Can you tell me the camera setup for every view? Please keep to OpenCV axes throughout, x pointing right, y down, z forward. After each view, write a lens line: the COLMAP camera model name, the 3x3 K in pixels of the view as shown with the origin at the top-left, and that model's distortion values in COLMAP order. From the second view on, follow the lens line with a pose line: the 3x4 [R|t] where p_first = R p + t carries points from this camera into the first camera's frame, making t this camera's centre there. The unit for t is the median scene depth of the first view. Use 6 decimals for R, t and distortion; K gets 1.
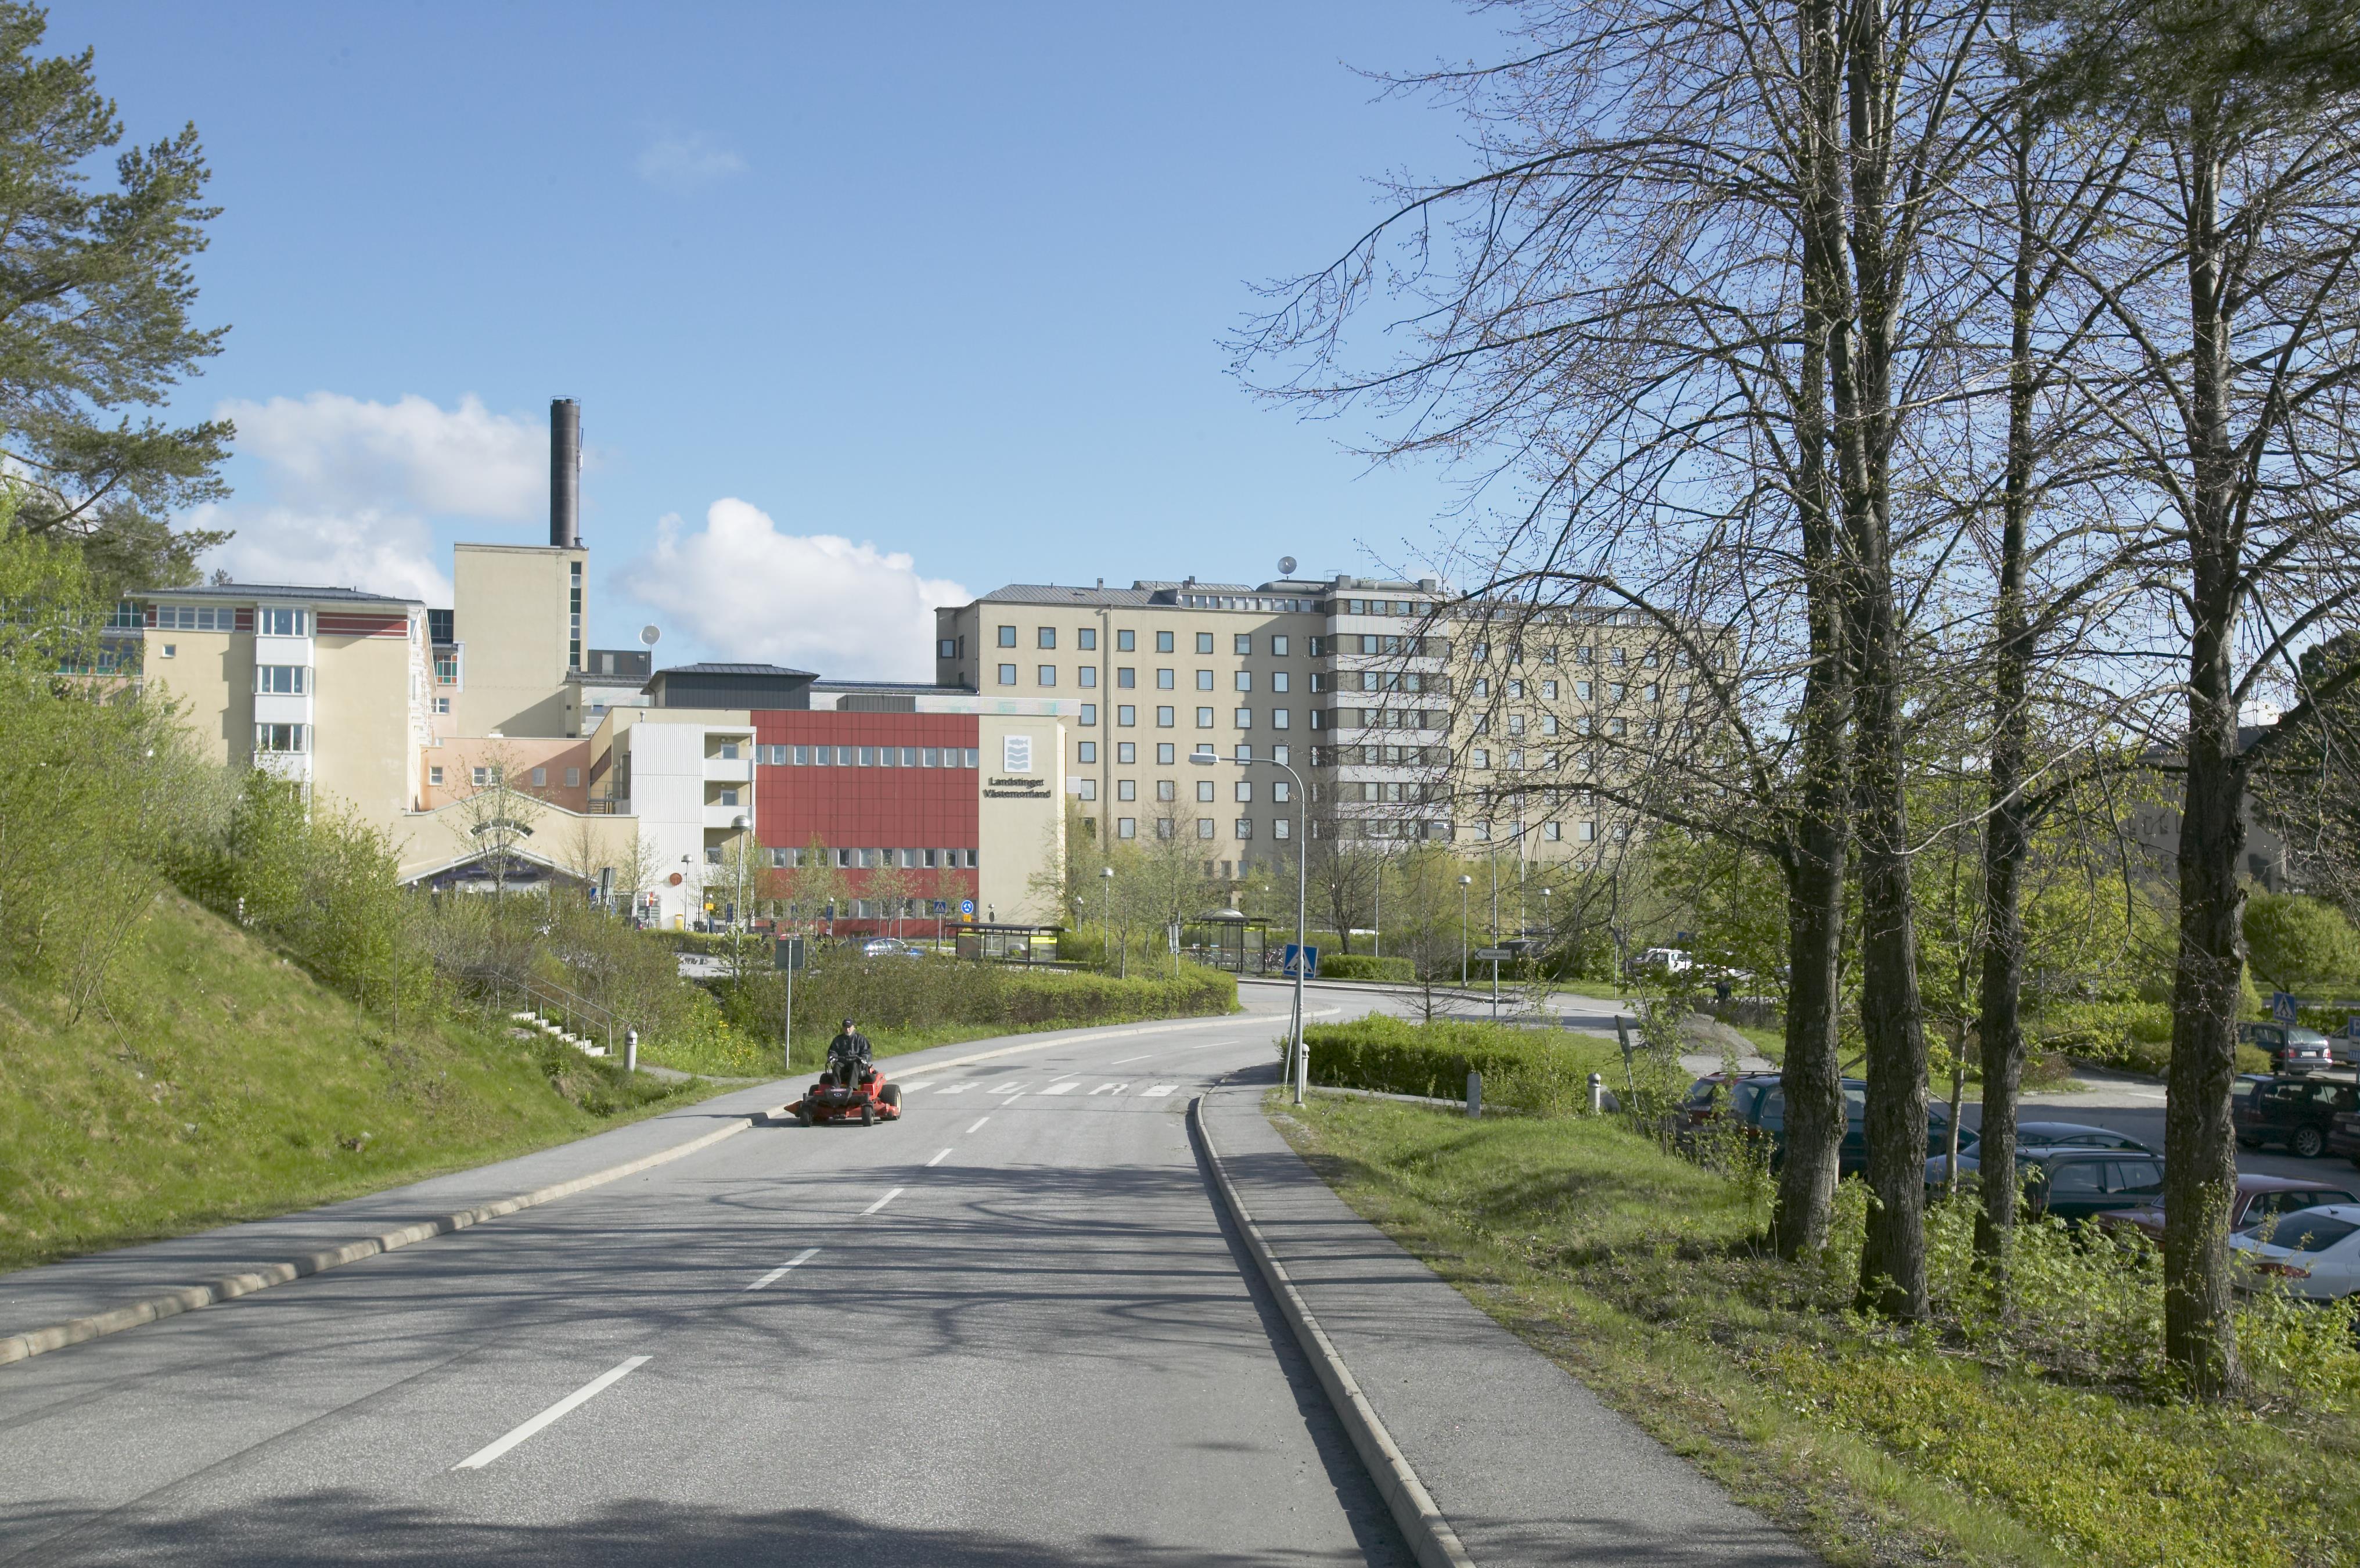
lens RADIAL K [[2317.9, 0, 1183.5], [0, 2317.9, 798.8], [0, 0, 1]] dist [0.005915, 0.000000]
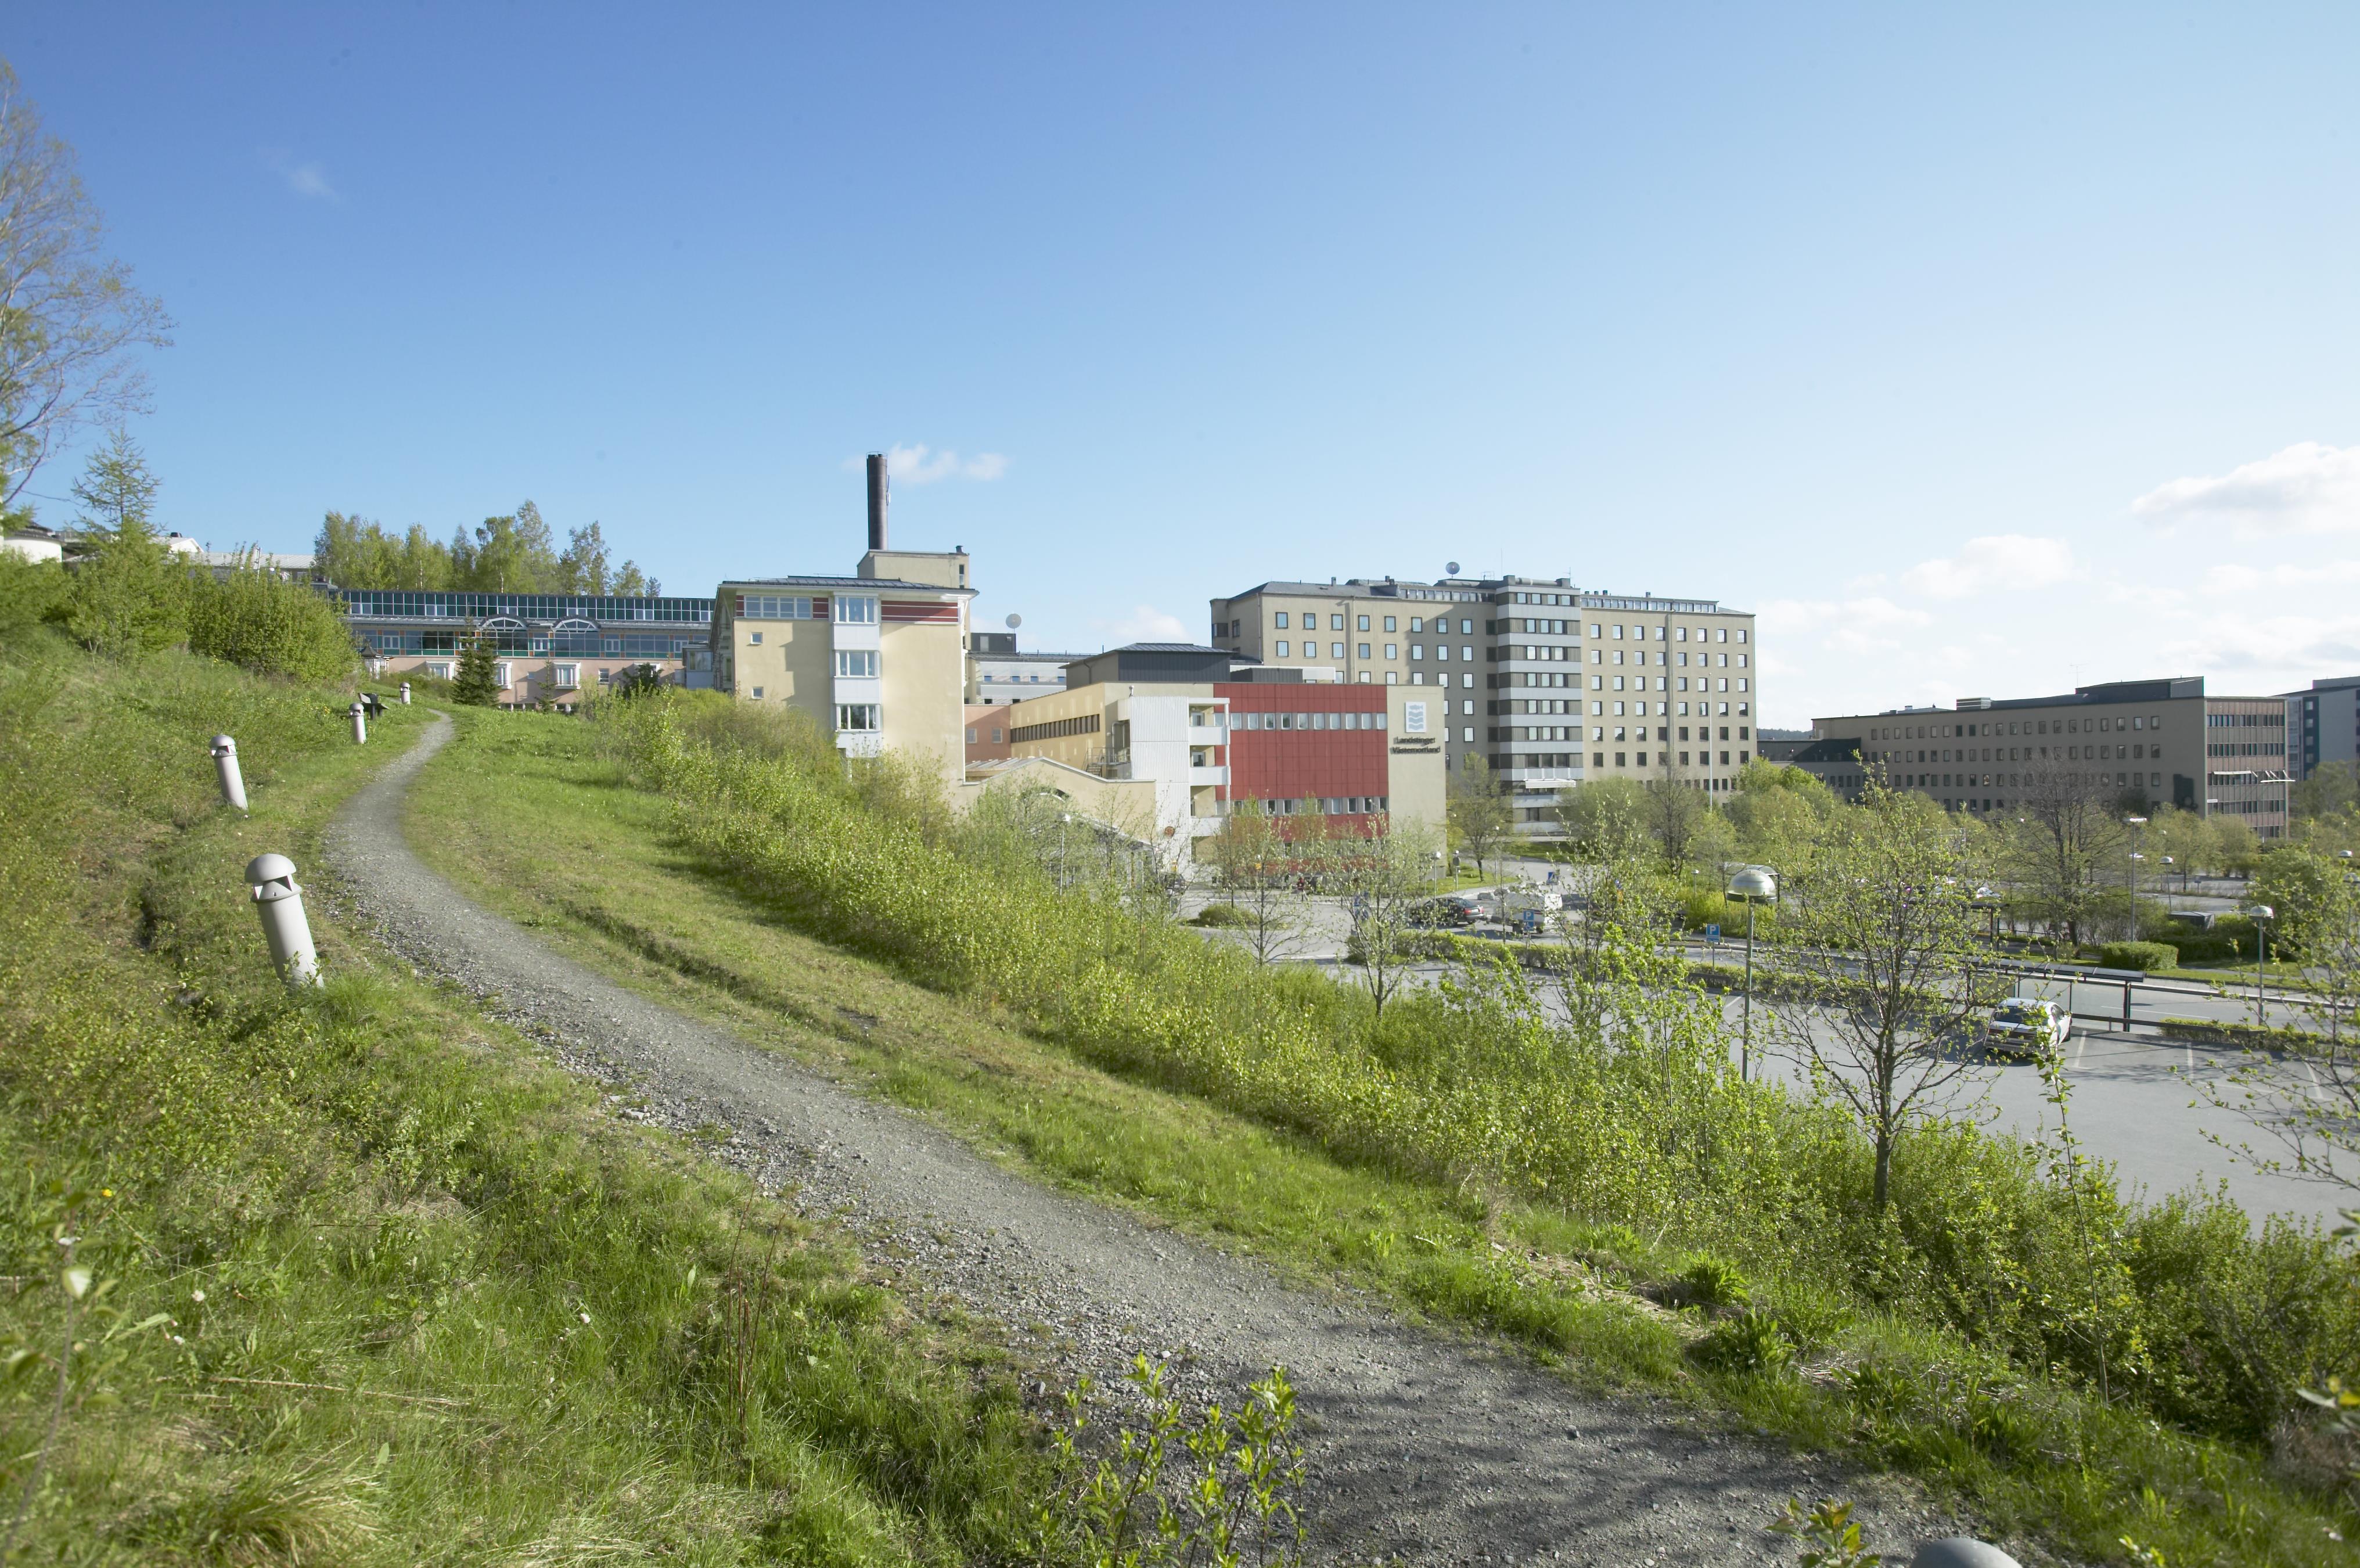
lens RADIAL K [[1295.2, 0, 1178.0], [0, 1295.2, 765.7], [0, 0, 1]] dist [-0.047870, -0.000351]
pose [[0.997170, -0.014389, 0.073788, -0.246549], [0.011358, 0.999081, 0.041333, -0.023291], [-0.074315, -0.040378, 0.996417, 0.333859]]
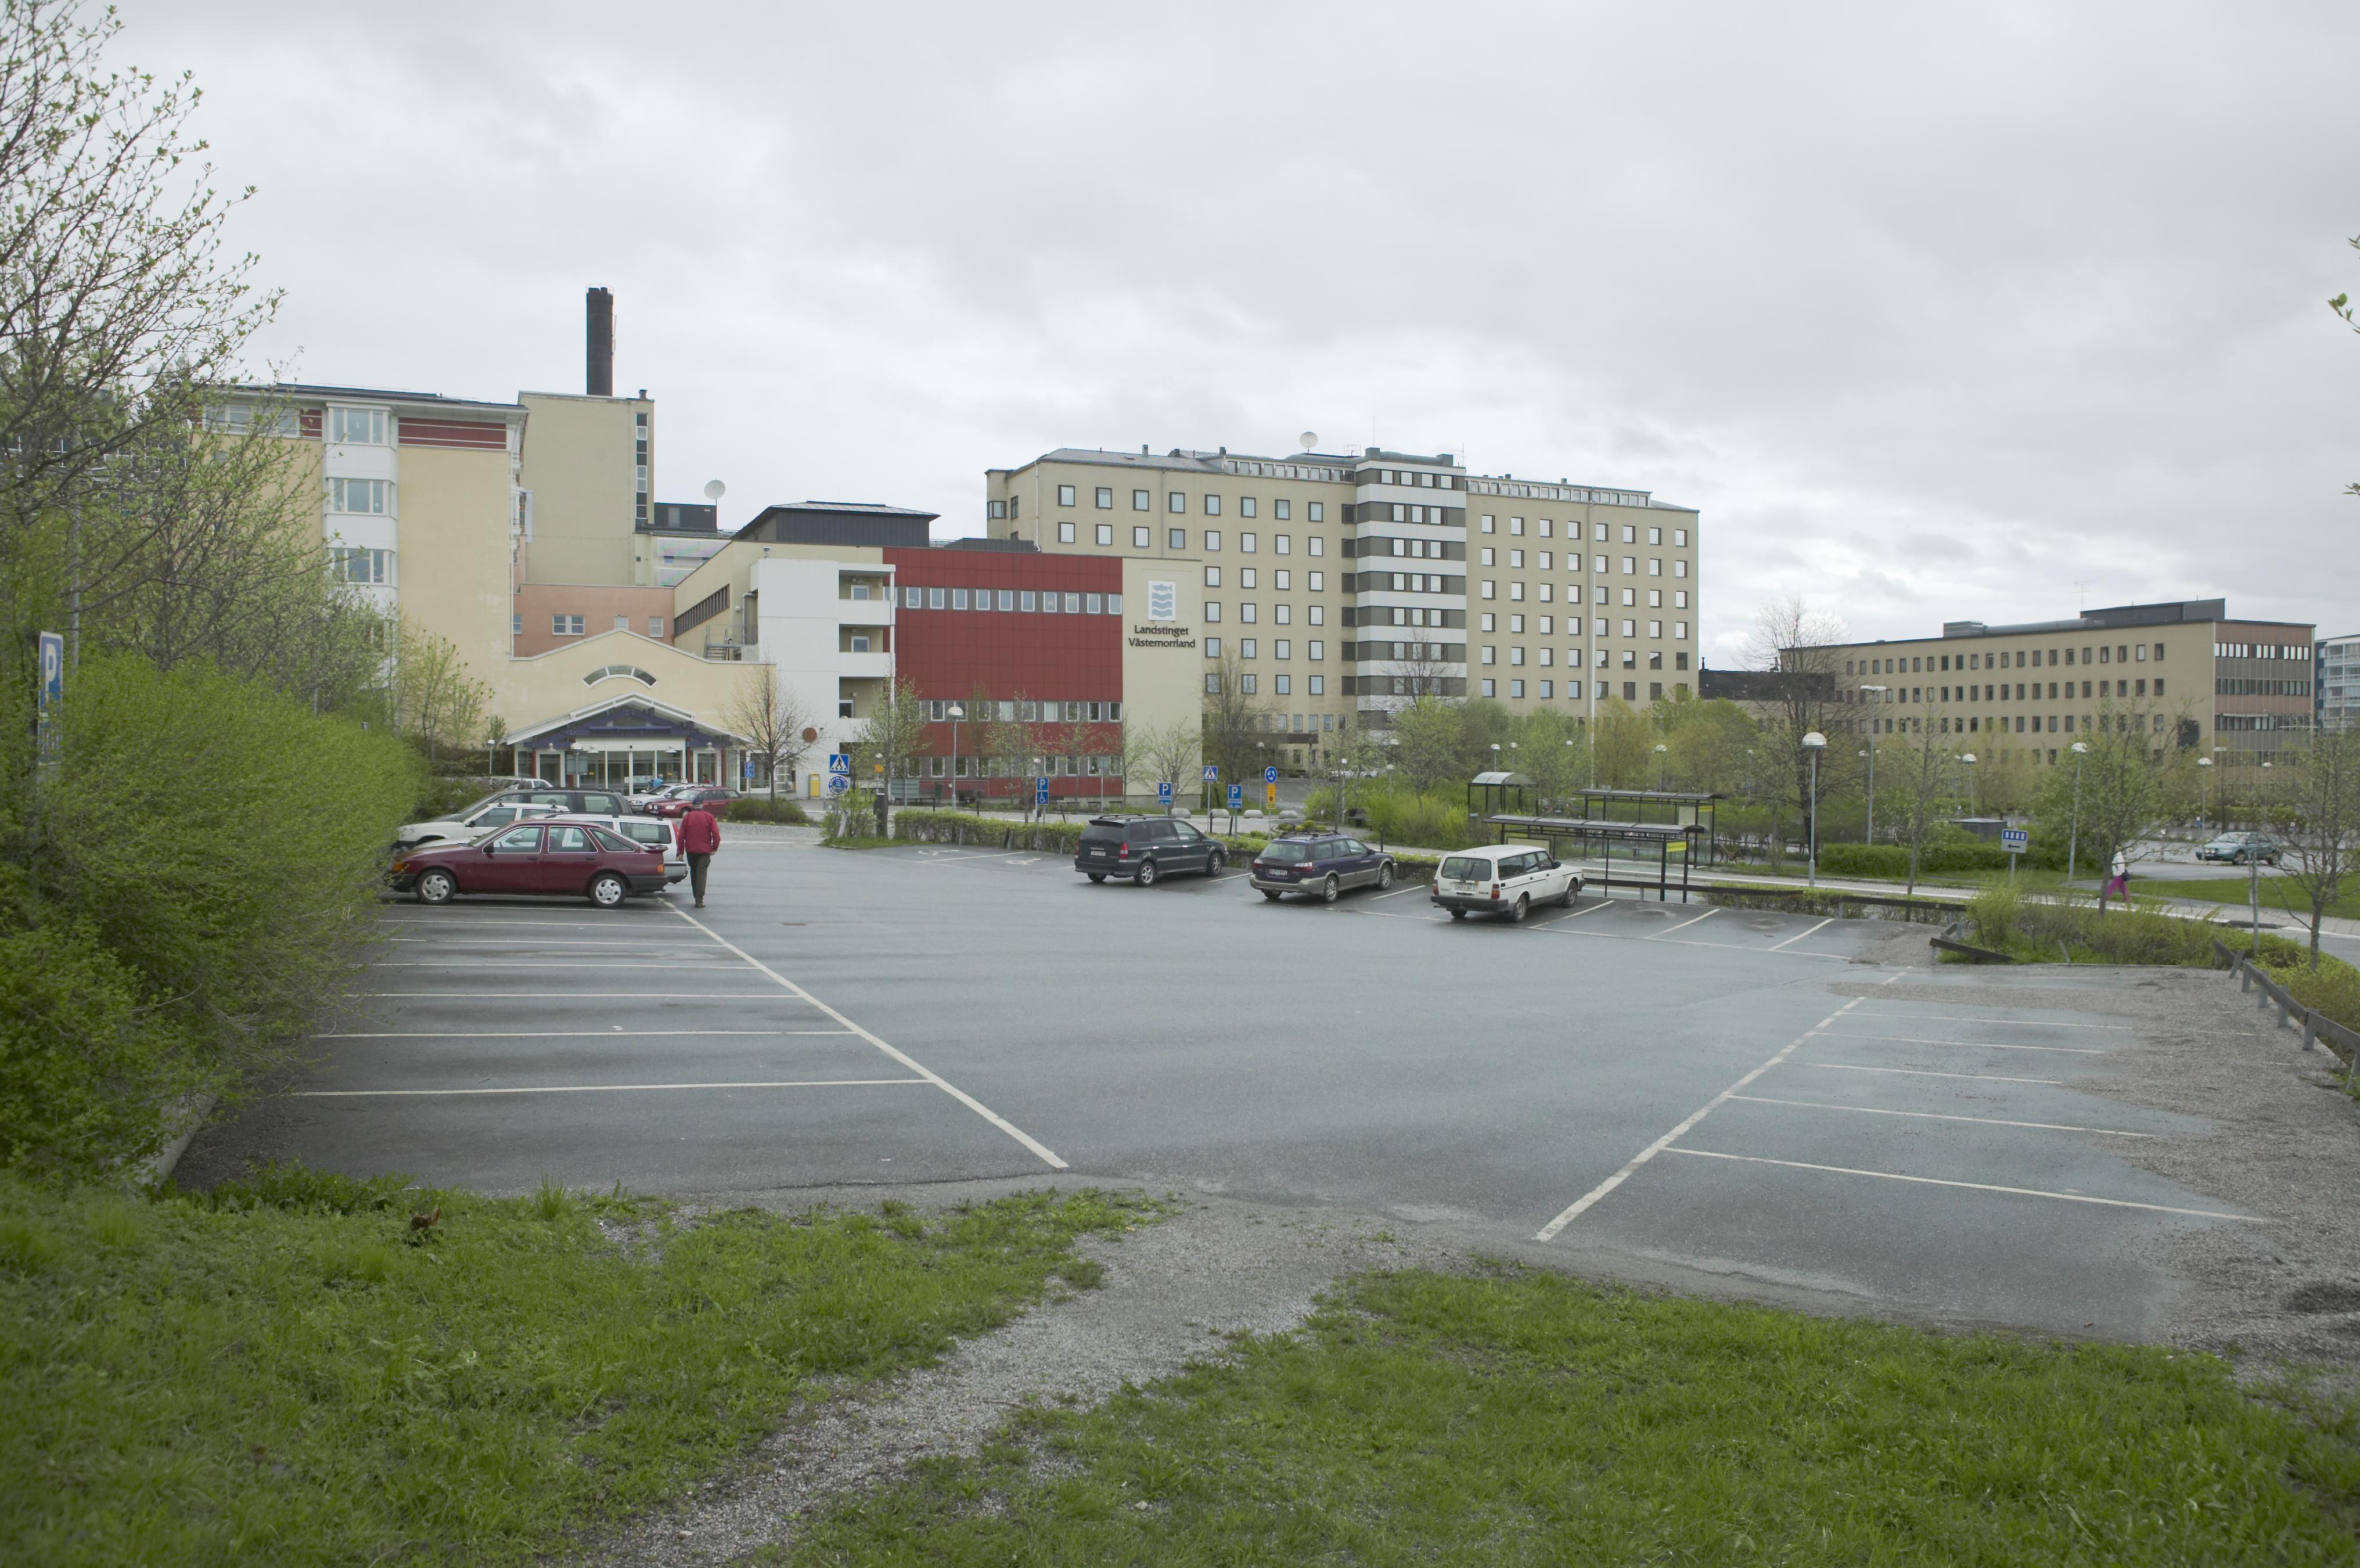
lens RADIAL K [[1650.5, 0, 1201.3], [0, 1650.5, 784.6], [0, 0, 1]] dist [-0.081998, 0.004522]
pose [[0.992117, -0.002167, 0.125293, -0.140136], [-0.006749, 0.997475, 0.070697, 0.007756], [-0.125130, -0.070985, 0.989598, 0.333871]]
